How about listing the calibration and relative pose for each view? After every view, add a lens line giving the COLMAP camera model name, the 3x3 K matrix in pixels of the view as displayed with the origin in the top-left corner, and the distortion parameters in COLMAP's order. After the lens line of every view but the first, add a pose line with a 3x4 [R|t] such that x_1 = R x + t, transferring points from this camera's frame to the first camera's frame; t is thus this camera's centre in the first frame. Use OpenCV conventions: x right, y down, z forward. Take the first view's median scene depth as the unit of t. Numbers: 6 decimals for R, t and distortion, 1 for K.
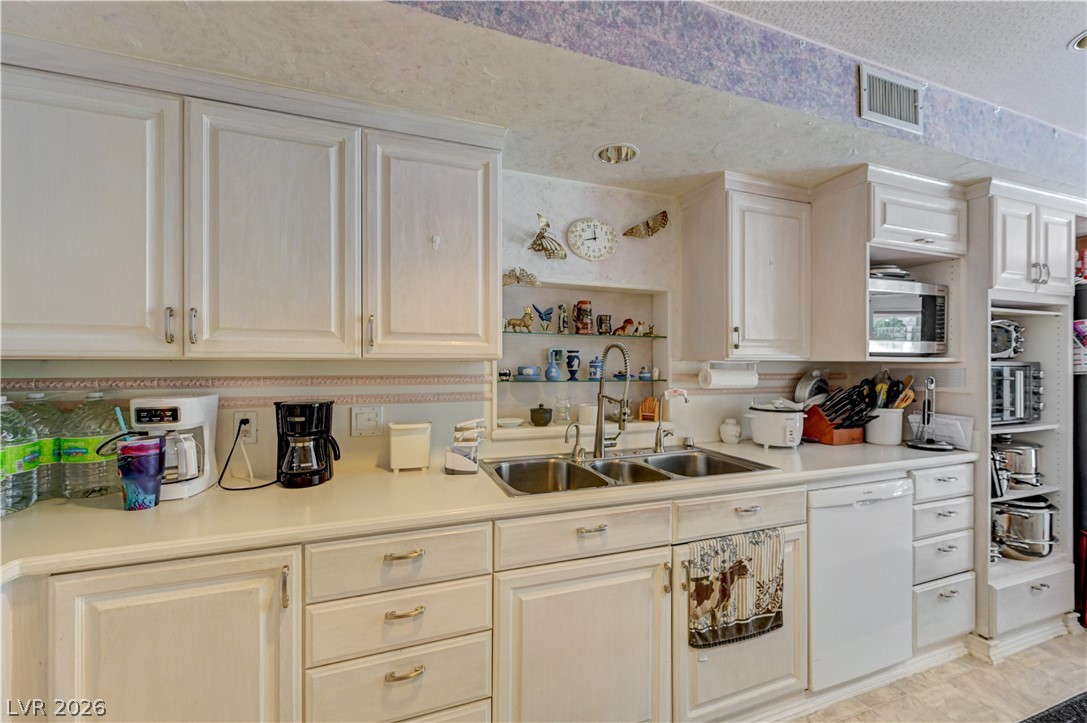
lens RADIAL K [[433.0, 0, 548.2], [0, 433.0, 367.1], [0, 0, 1]] dist [0.001614, 0.000591]
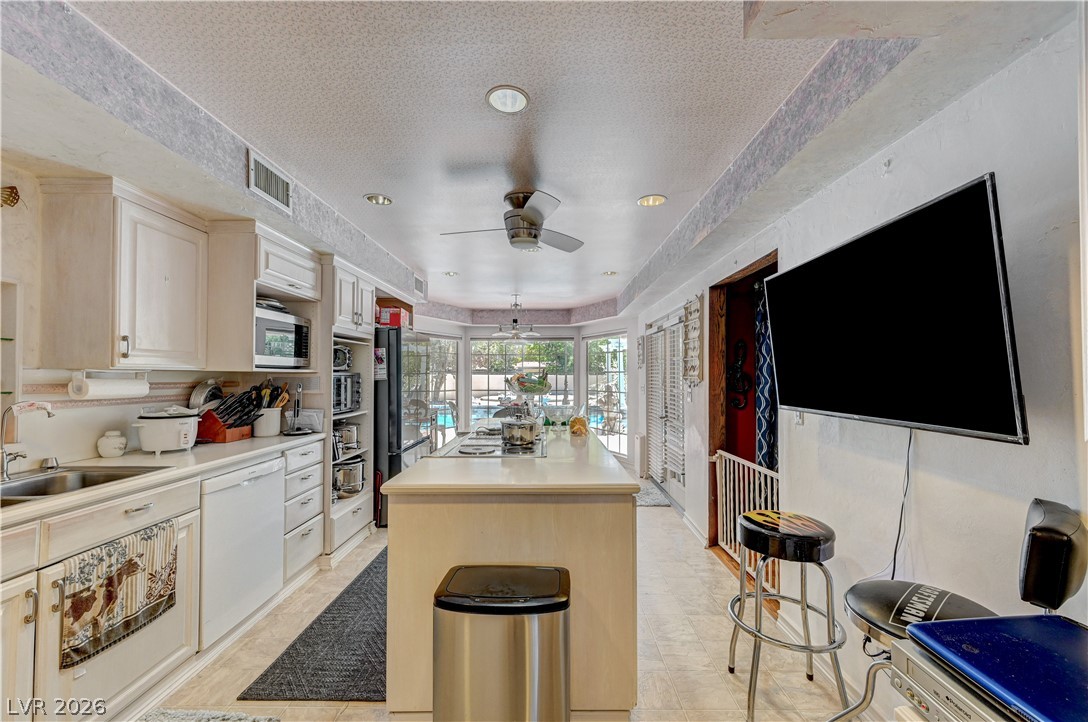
lens RADIAL K [[433.4, 0, 548.7], [0, 433.4, 366.6], [0, 0, 1]] dist [0.001614, 0.000591]
pose [[0.350421, 0.019353, 0.936392, -0.155642], [0.003974, 0.999747, -0.022150, 0.004025], [-0.936584, 0.011483, 0.350256, -0.258524]]
